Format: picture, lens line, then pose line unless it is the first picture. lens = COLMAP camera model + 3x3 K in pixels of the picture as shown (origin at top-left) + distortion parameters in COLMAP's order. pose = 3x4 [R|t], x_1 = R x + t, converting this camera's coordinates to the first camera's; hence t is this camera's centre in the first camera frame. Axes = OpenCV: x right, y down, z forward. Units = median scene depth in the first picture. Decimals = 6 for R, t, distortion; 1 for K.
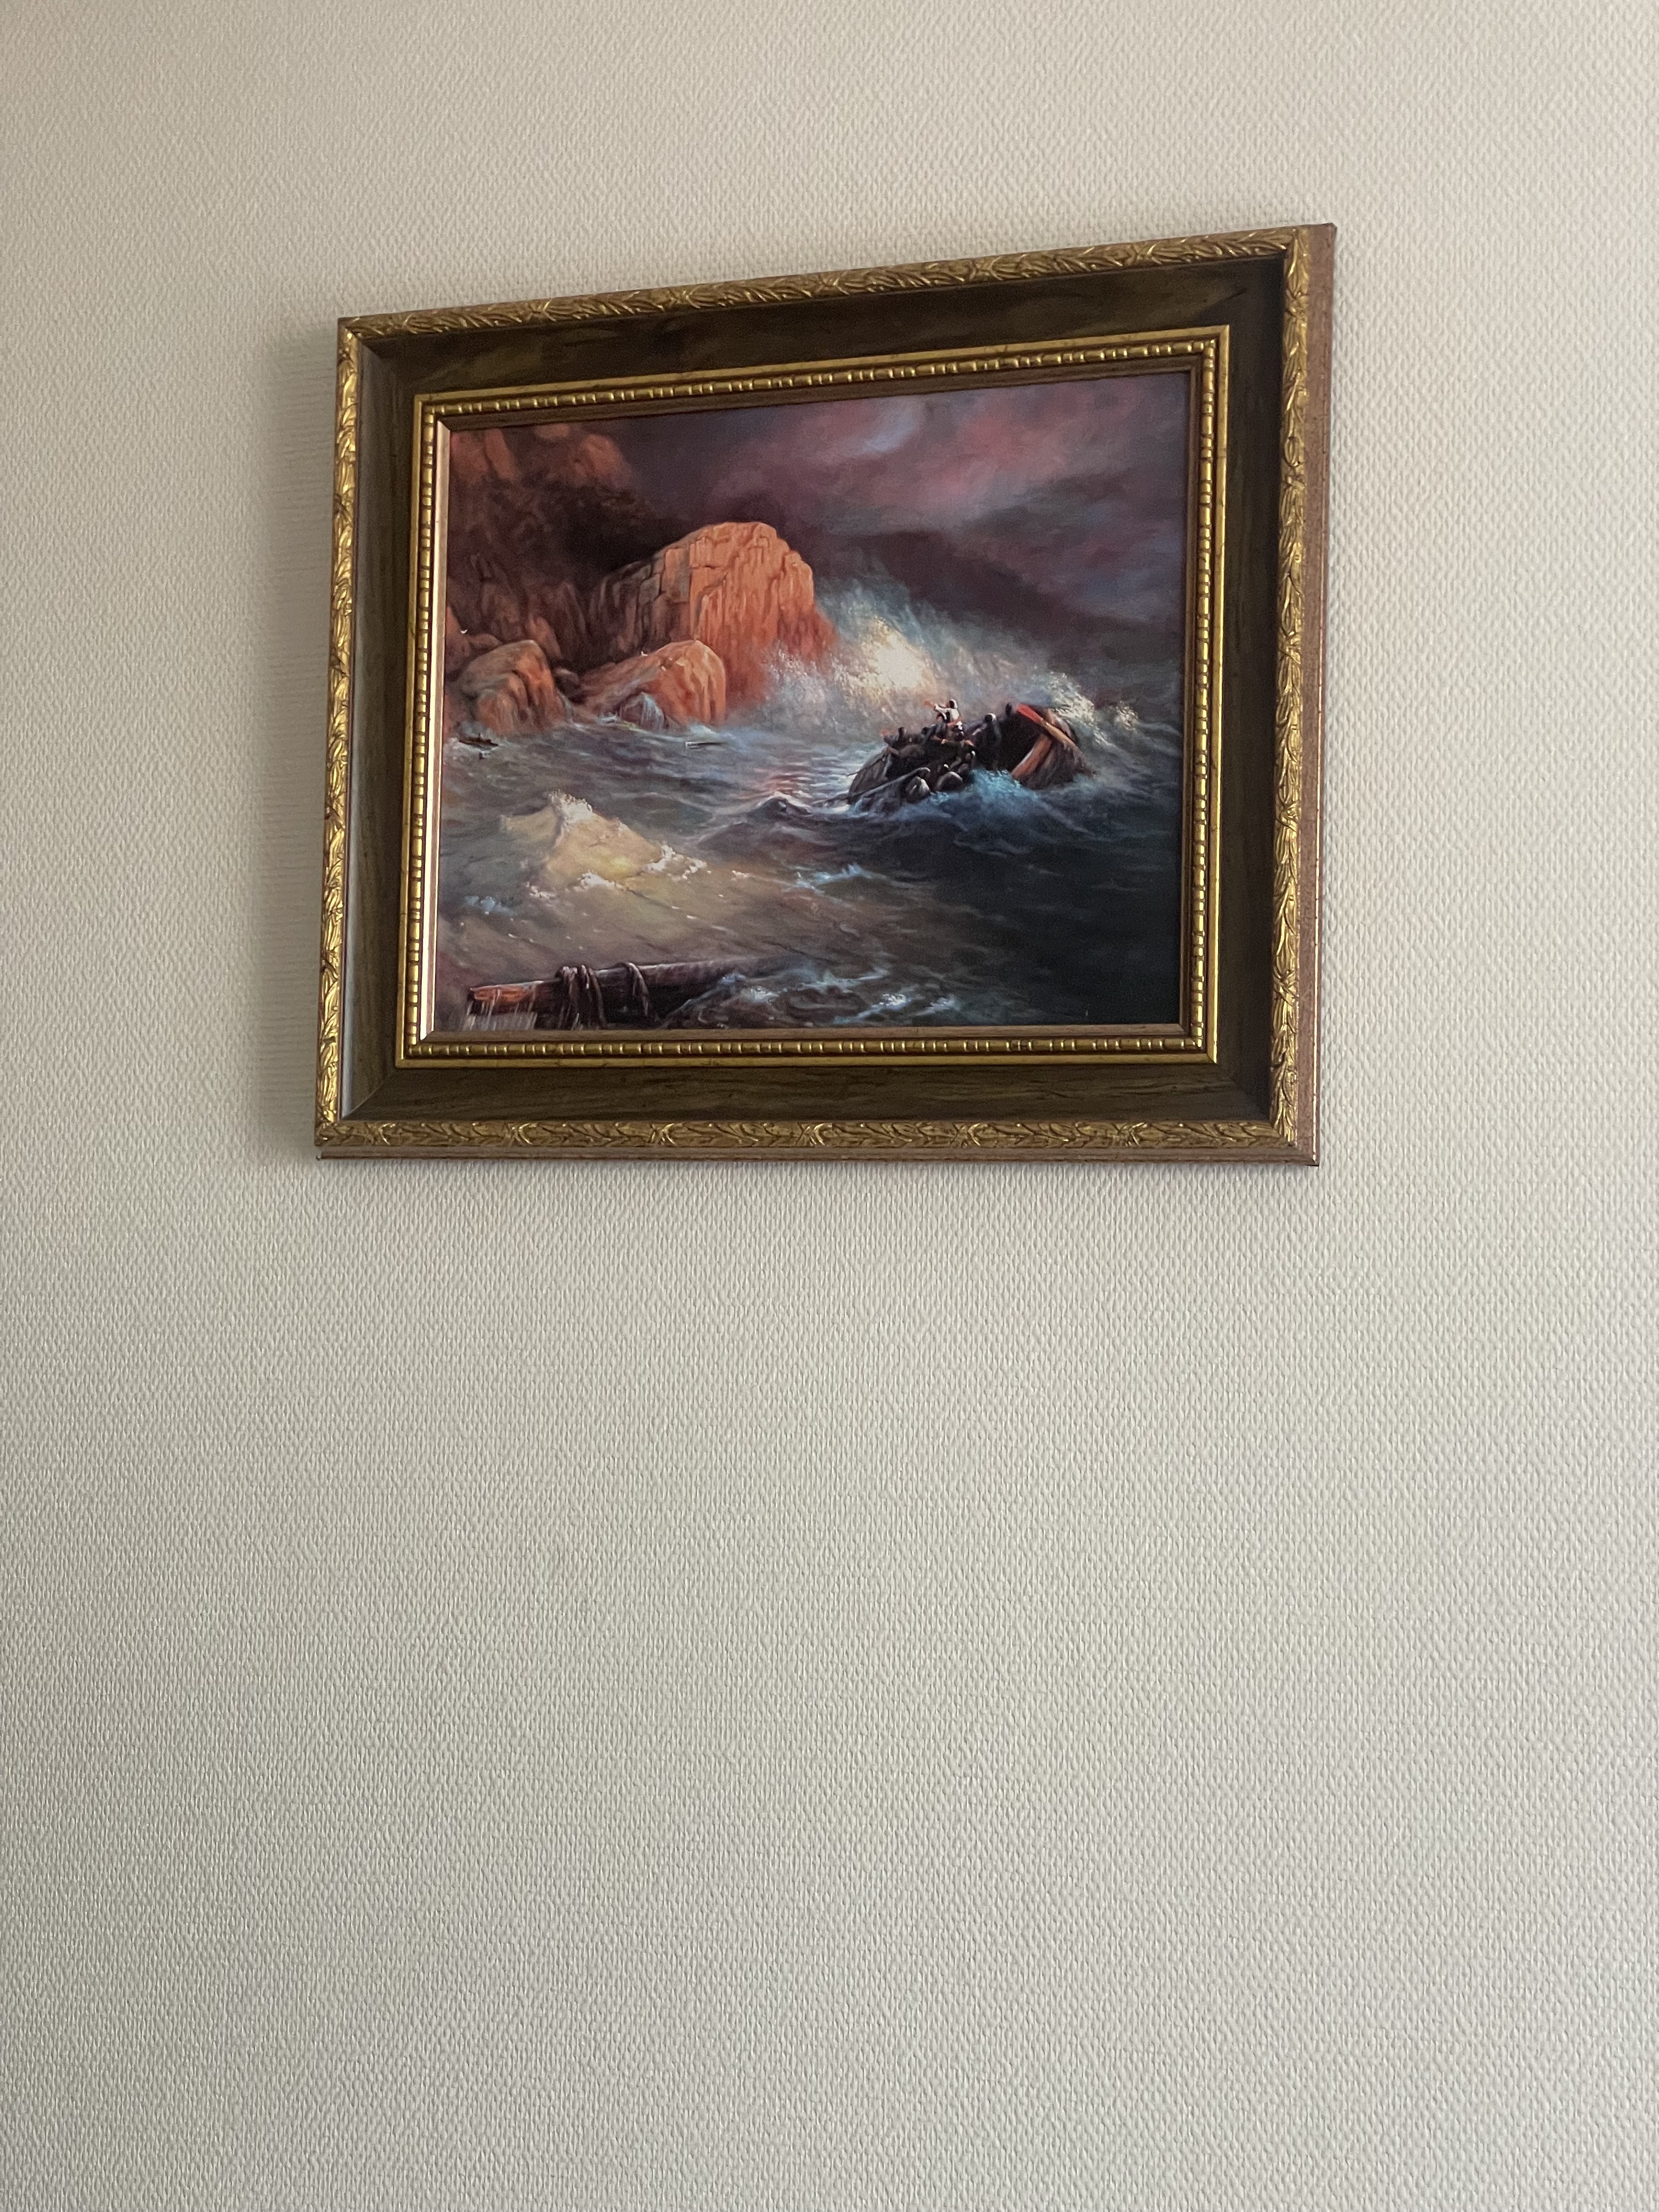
lens RADIAL K [[3372.8, 0, 830.6], [0, 3372.8, 1111.3], [0, 0, 1]] dist [0.213225, 0.000000]
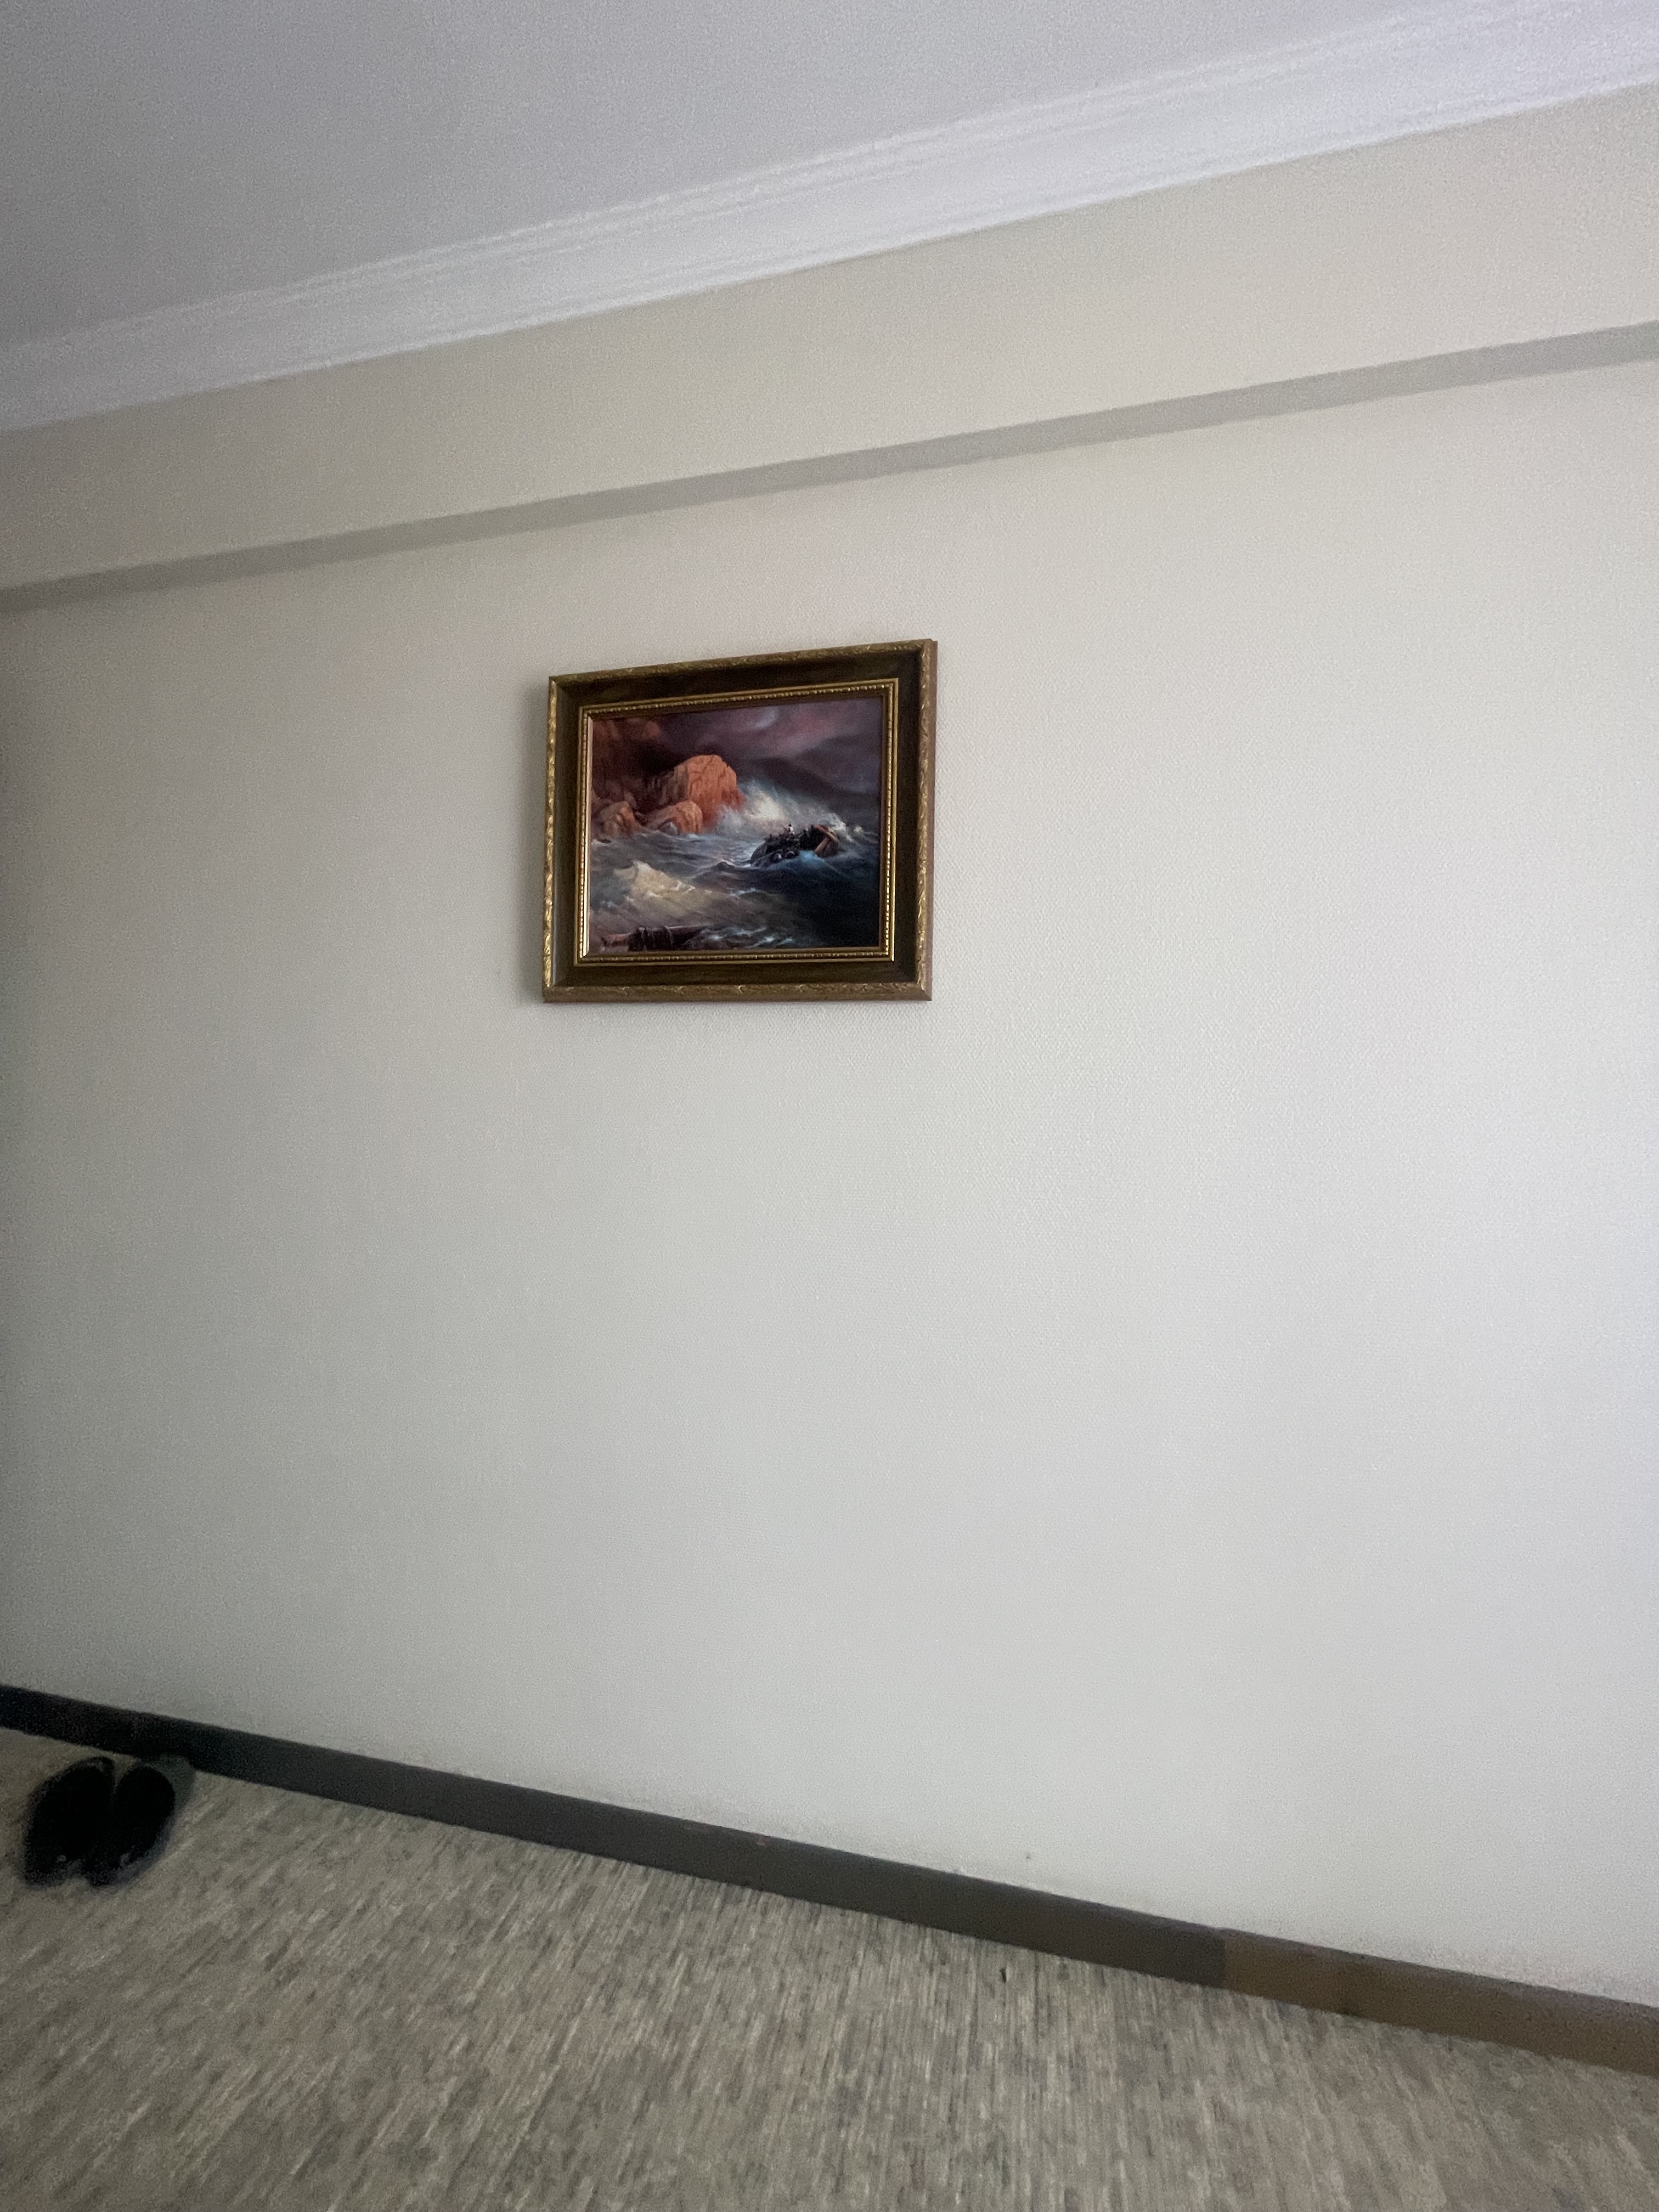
lens RADIAL K [[889.7, 0, 821.0], [0, 889.7, 1091.6], [0, 0, 1]] dist [-0.001201, -0.000047]
pose [[0.989800, -0.007648, 0.142258, -0.039399], [0.000899, 0.998874, 0.047443, 0.051794], [-0.142461, -0.046831, 0.988692, 0.300910]]
